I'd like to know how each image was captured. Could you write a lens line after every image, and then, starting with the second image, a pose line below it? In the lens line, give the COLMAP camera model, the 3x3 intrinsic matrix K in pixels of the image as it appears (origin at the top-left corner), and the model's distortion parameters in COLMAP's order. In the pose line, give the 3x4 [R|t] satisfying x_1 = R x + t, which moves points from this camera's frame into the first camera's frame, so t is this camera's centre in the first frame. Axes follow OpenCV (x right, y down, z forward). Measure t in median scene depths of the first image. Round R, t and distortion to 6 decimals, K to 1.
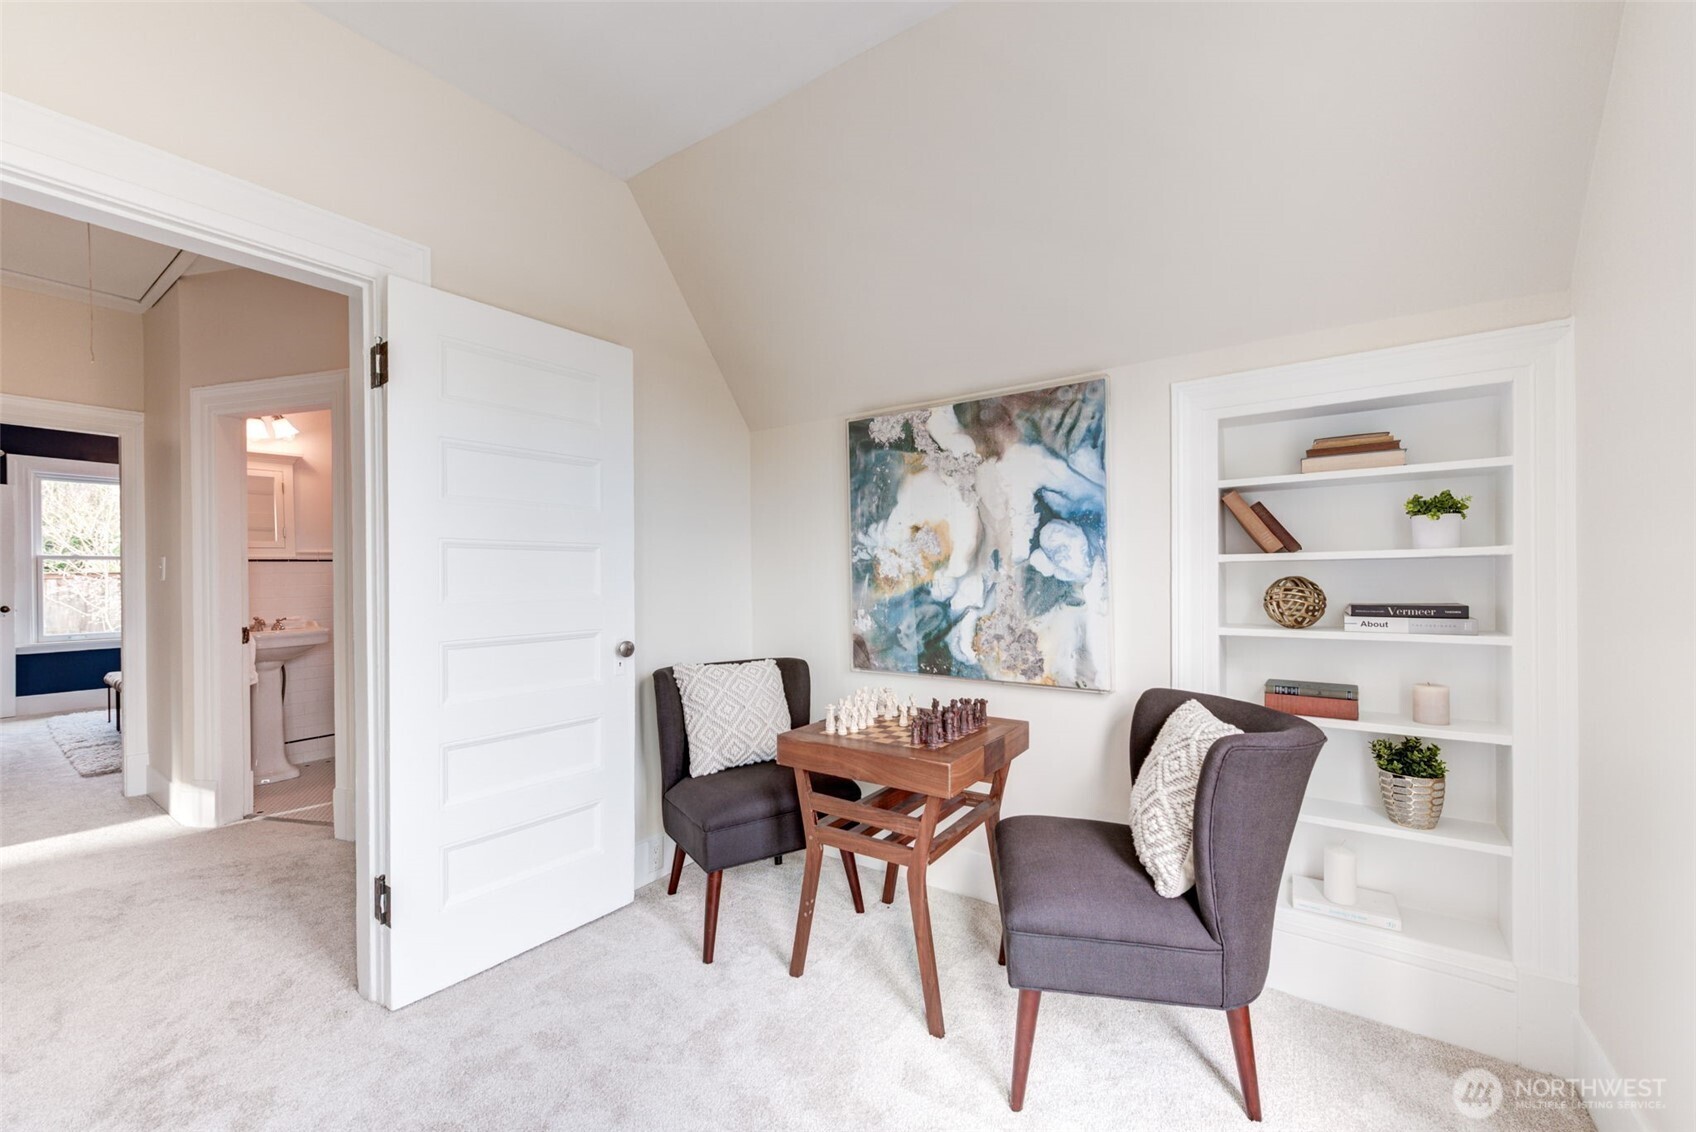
lens RADIAL K [[665.8, 0, 845.5], [0, 665.8, 574.9], [0, 0, 1]] dist [0.001328, -0.000022]
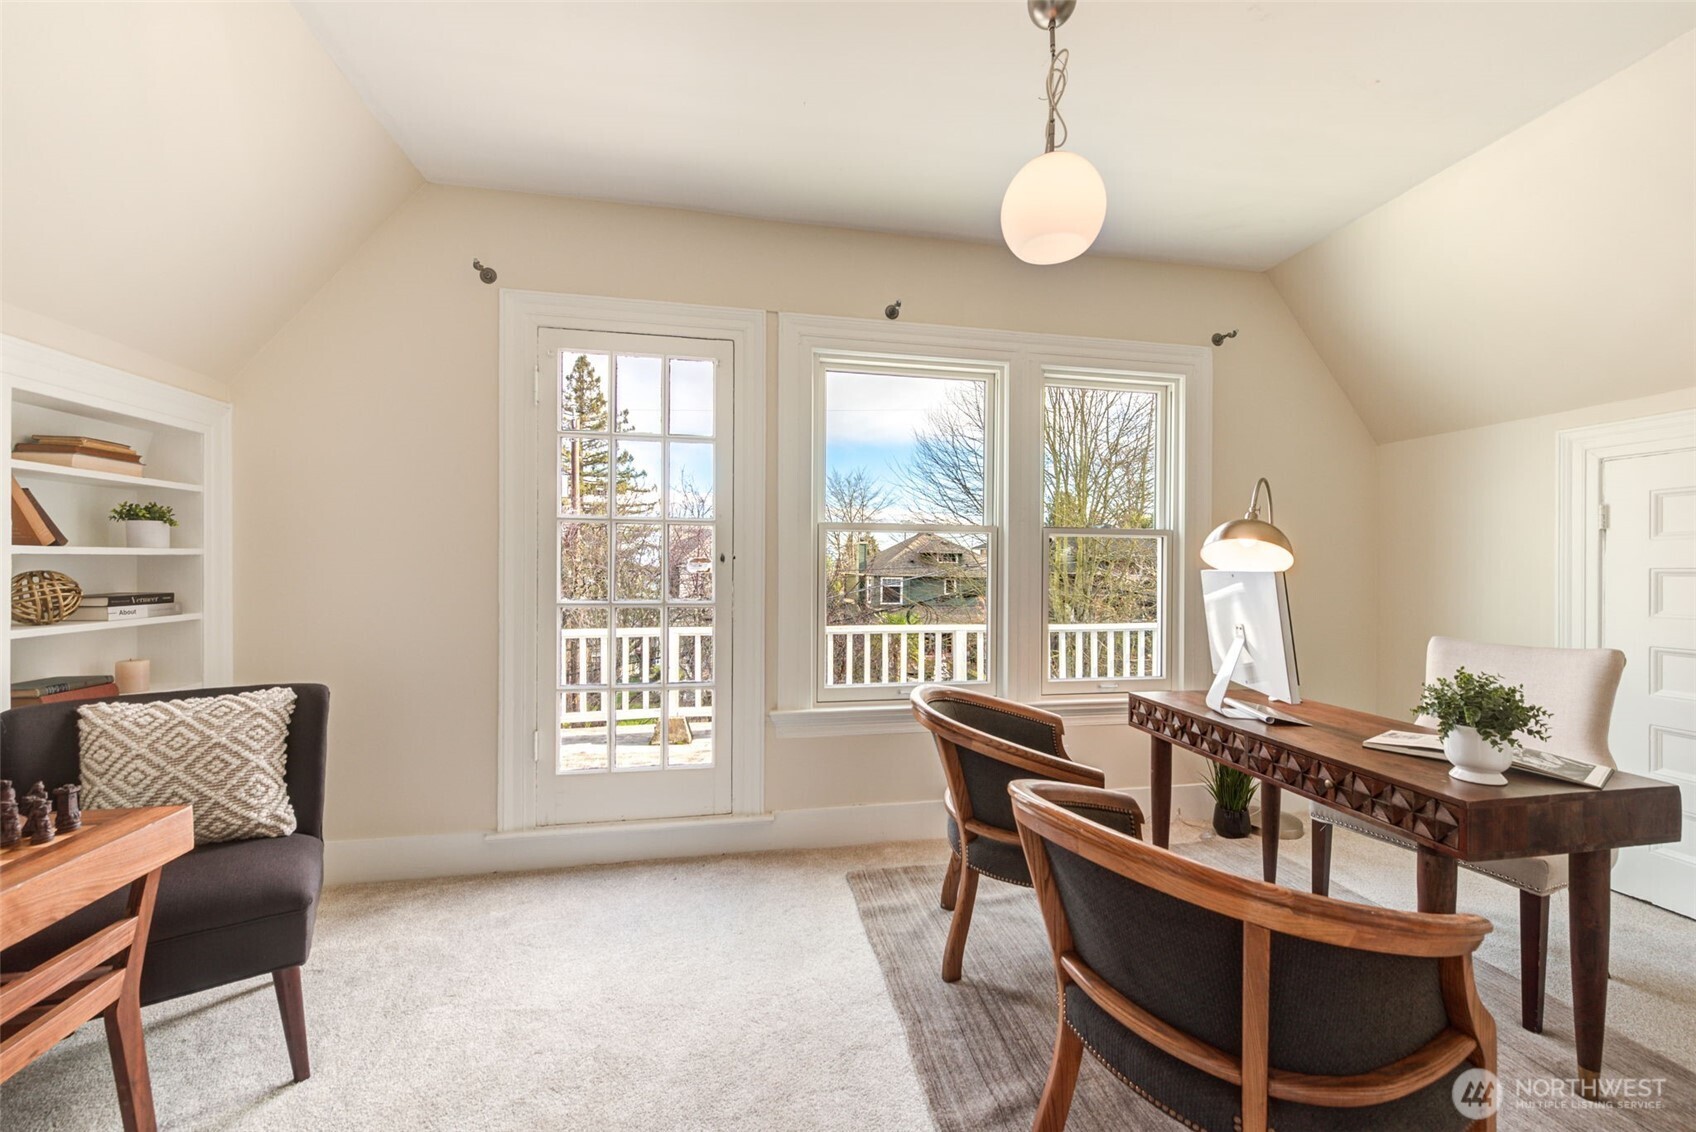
lens RADIAL K [[665.8, 0, 852.5], [0, 665.8, 567.7], [0, 0, 1]] dist [0.001328, -0.000022]
pose [[-0.703365, 0.007131, 0.710793, -0.920839], [0.006833, 0.999971, -0.003271, 0.010292], [-0.710796, 0.002556, -0.703394, 0.947784]]
